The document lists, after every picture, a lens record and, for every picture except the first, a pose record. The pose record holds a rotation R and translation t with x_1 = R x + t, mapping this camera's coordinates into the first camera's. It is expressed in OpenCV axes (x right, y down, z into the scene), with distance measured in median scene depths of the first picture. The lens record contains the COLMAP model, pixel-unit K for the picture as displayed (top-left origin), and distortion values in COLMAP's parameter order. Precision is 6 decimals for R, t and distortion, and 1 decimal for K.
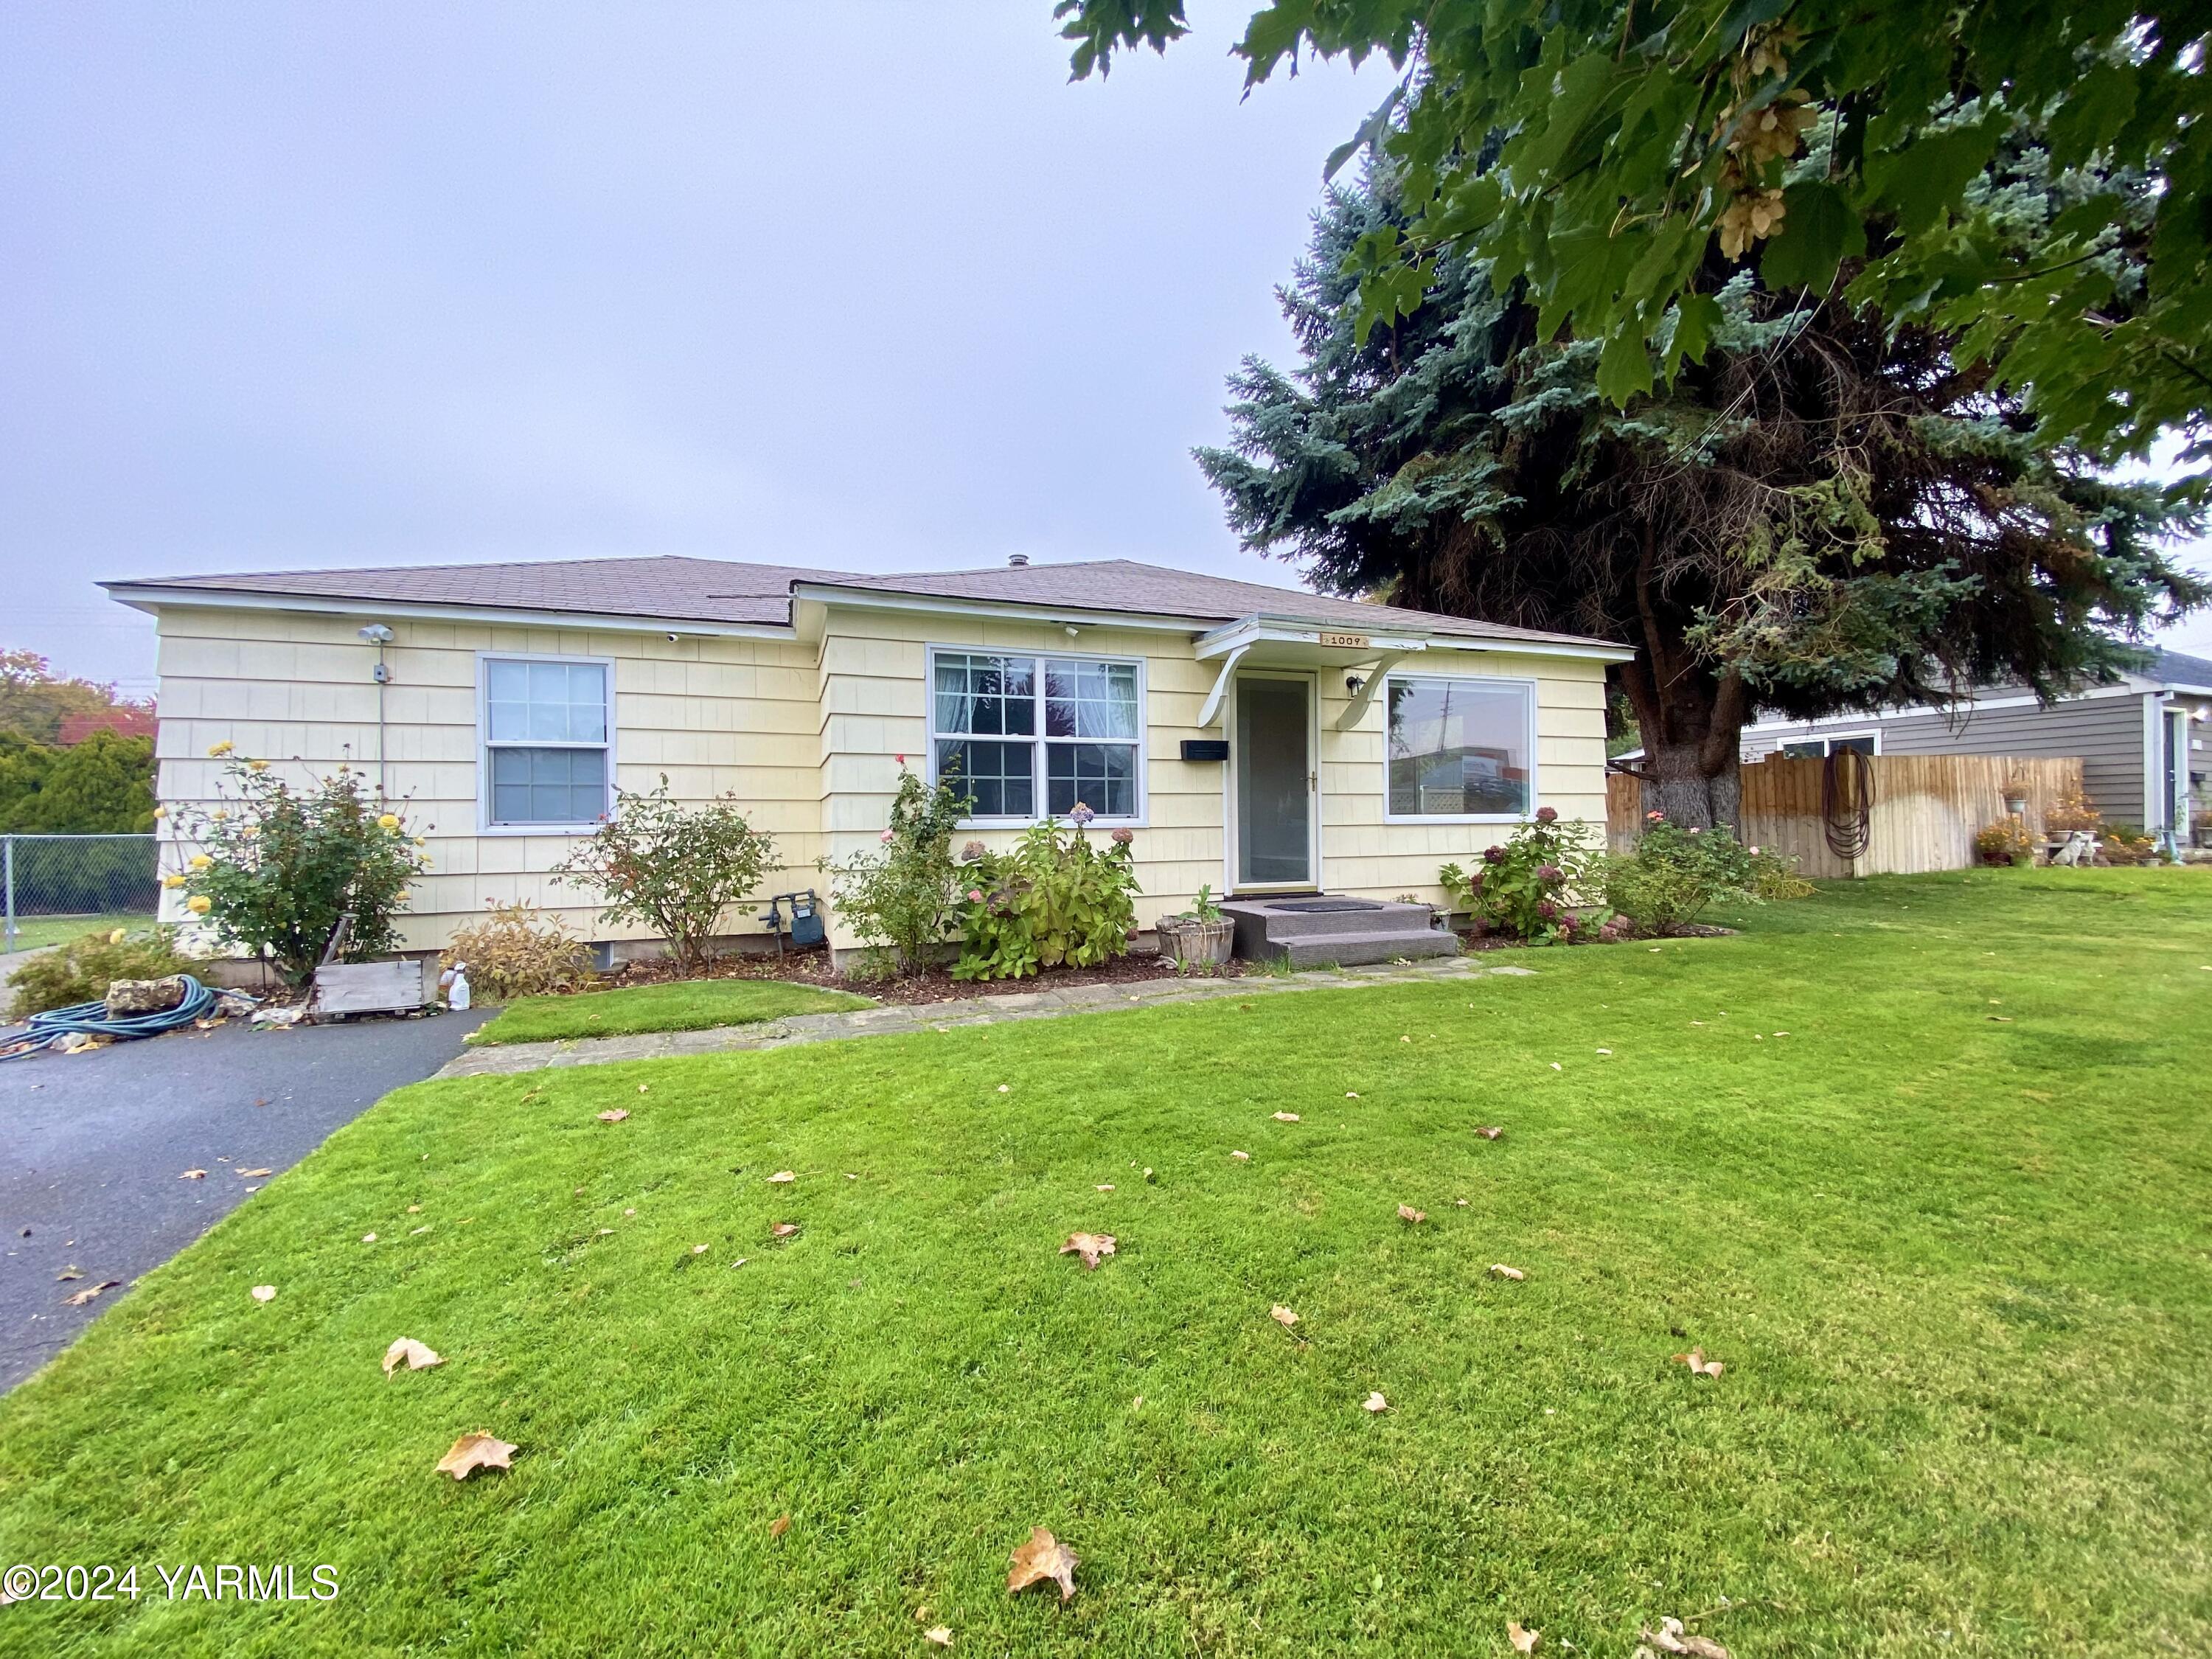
lens RADIAL K [[886.9, 0, 1107.4], [0, 886.9, 833.0], [0, 0, 1]] dist [0.022787, -0.018145]
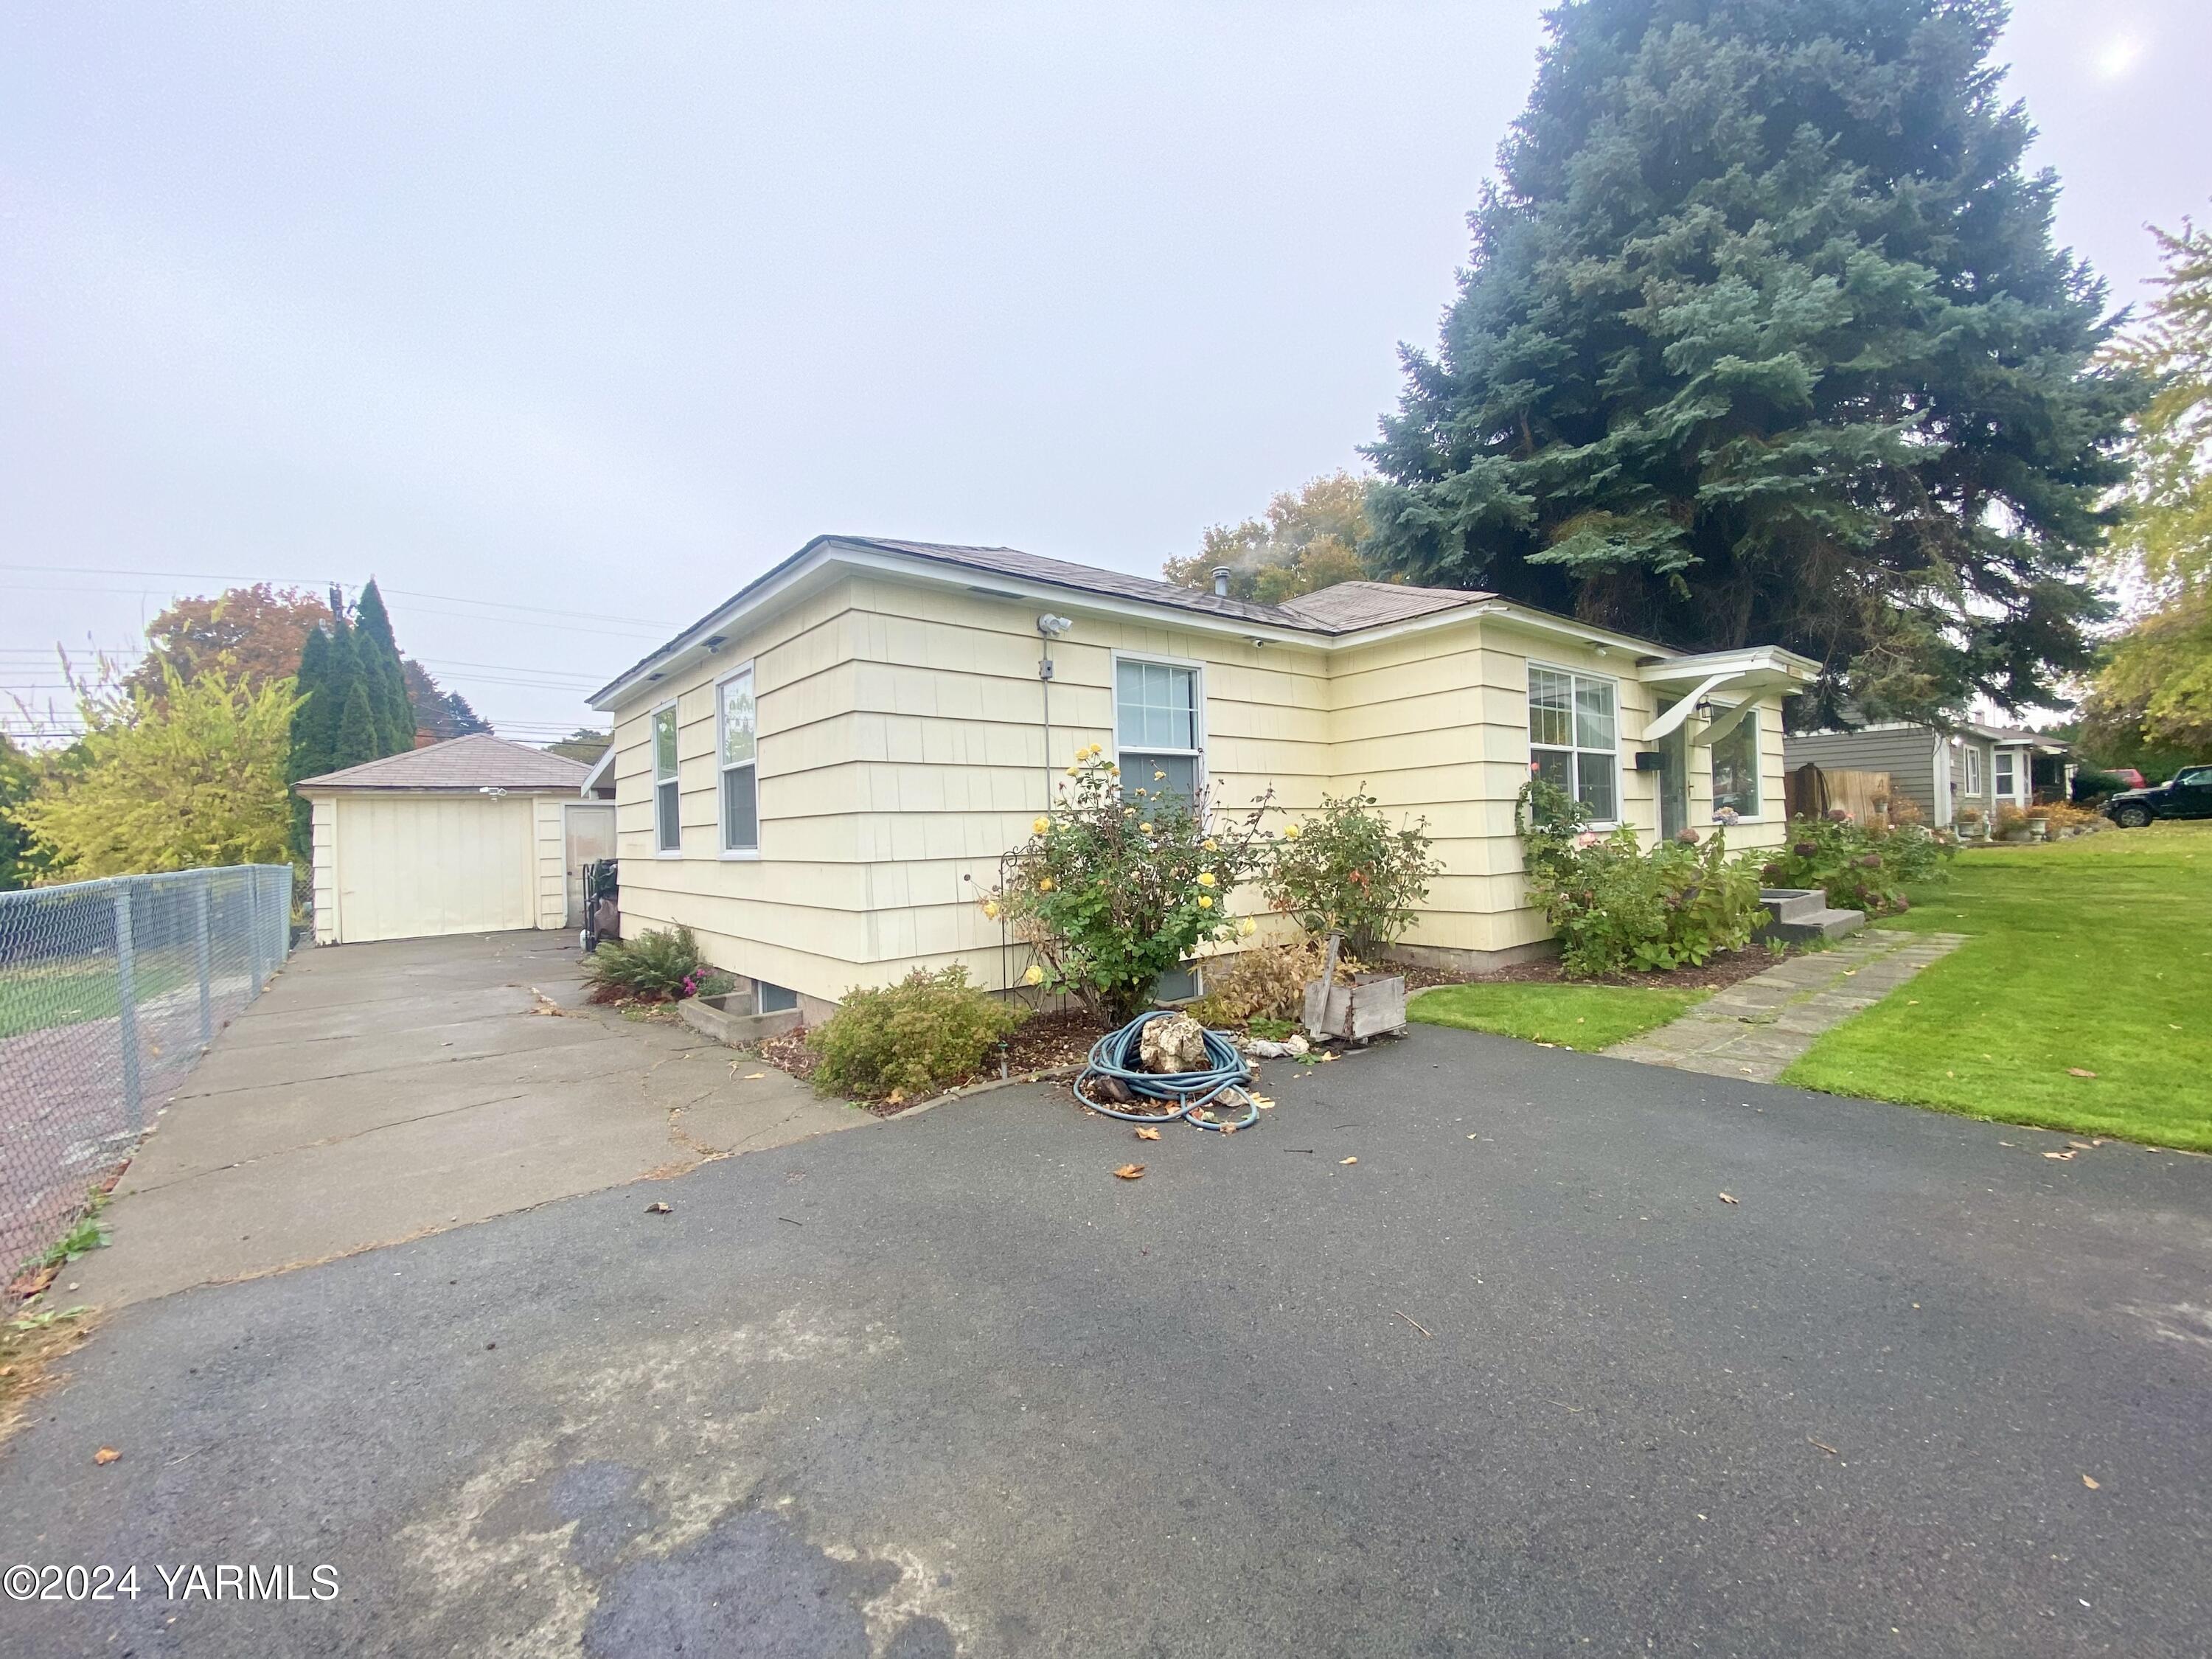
lens RADIAL K [[892.9, 0, 1106.0], [0, 892.9, 829.5], [0, 0, 1]] dist [0.013409, -0.018575]
pose [[0.950424, -0.015567, 0.310566, -0.904218], [0.021182, 0.999667, -0.014713, -0.003825], [-0.310234, 0.020562, 0.950438, 0.123327]]
